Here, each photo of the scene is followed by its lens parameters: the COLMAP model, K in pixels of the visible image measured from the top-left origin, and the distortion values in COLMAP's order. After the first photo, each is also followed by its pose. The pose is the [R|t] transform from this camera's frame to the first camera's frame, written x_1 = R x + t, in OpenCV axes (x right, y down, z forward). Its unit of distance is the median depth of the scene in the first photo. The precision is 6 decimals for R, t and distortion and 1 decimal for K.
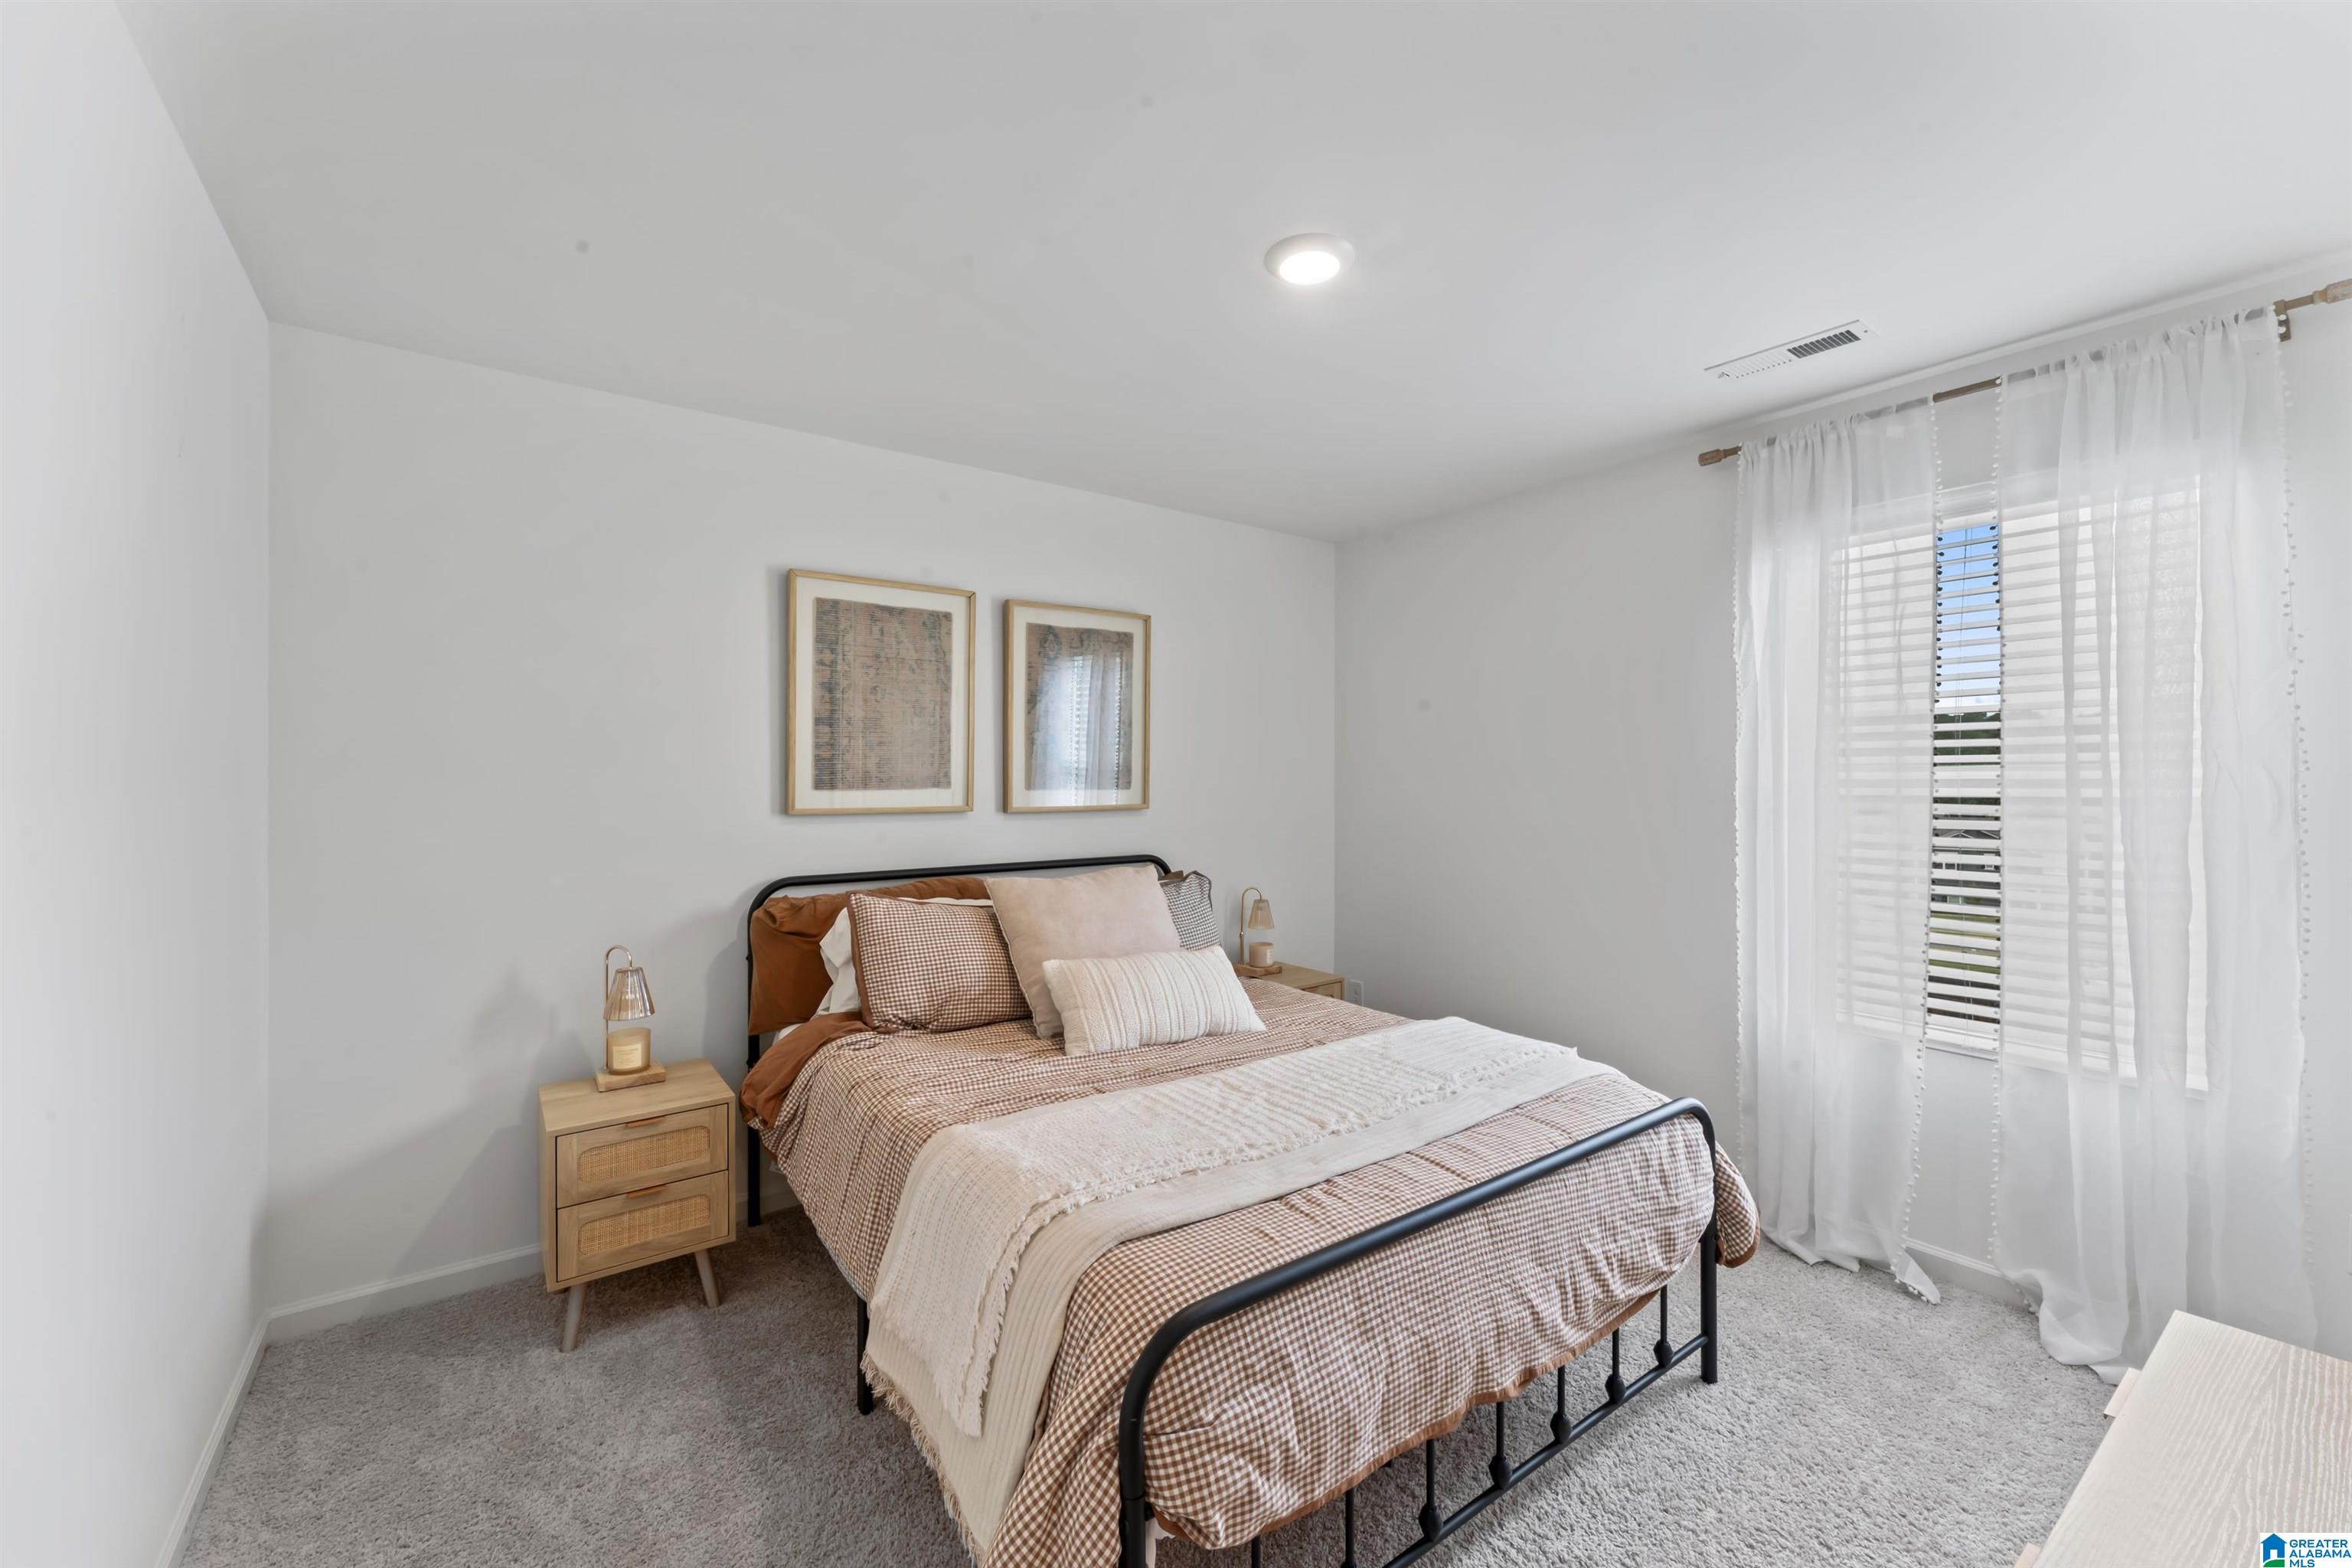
lens RADIAL K [[935.3, 0, 1179.0], [0, 935.3, 793.6], [0, 0, 1]] dist [-0.000341, -0.000033]
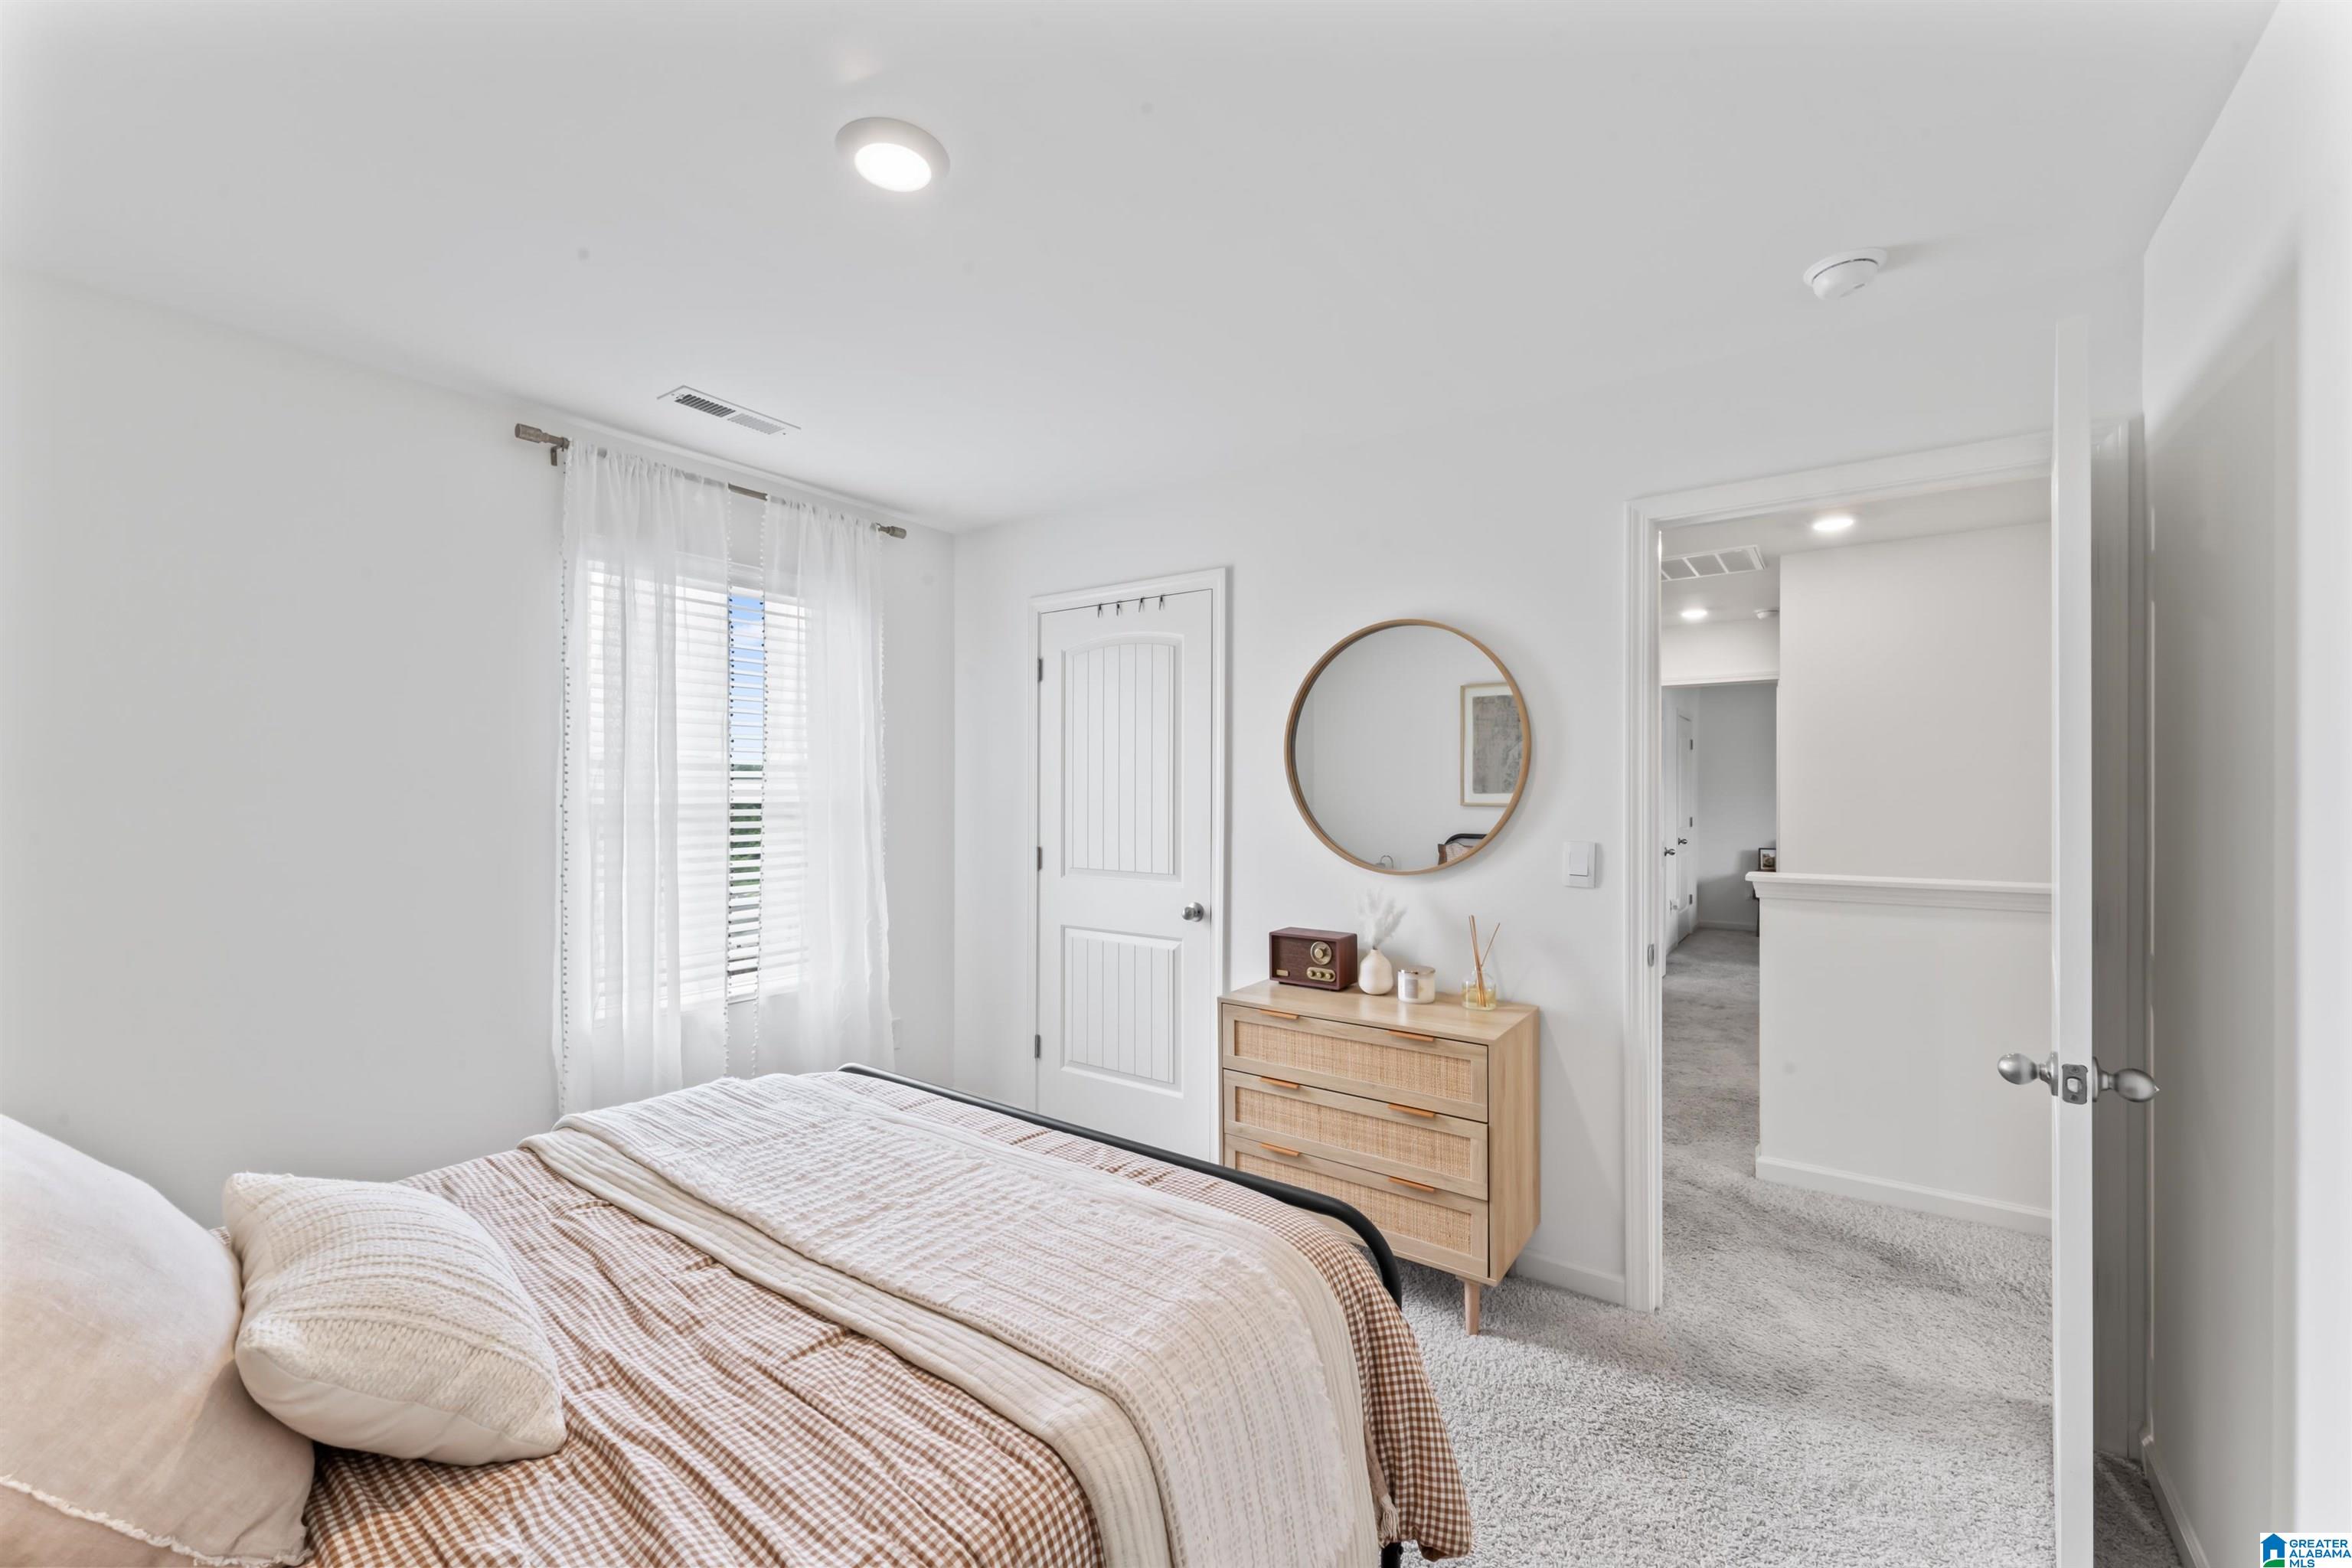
lens RADIAL K [[935.3, 0, 1179.0], [0, 935.3, 793.6], [0, 0, 1]] dist [-0.000341, -0.000033]
pose [[-0.309756, -0.001064, 0.950816, -0.593254], [0.015021, 0.999869, 0.006012, -0.008683], [-0.950697, 0.016145, -0.309699, 0.841788]]
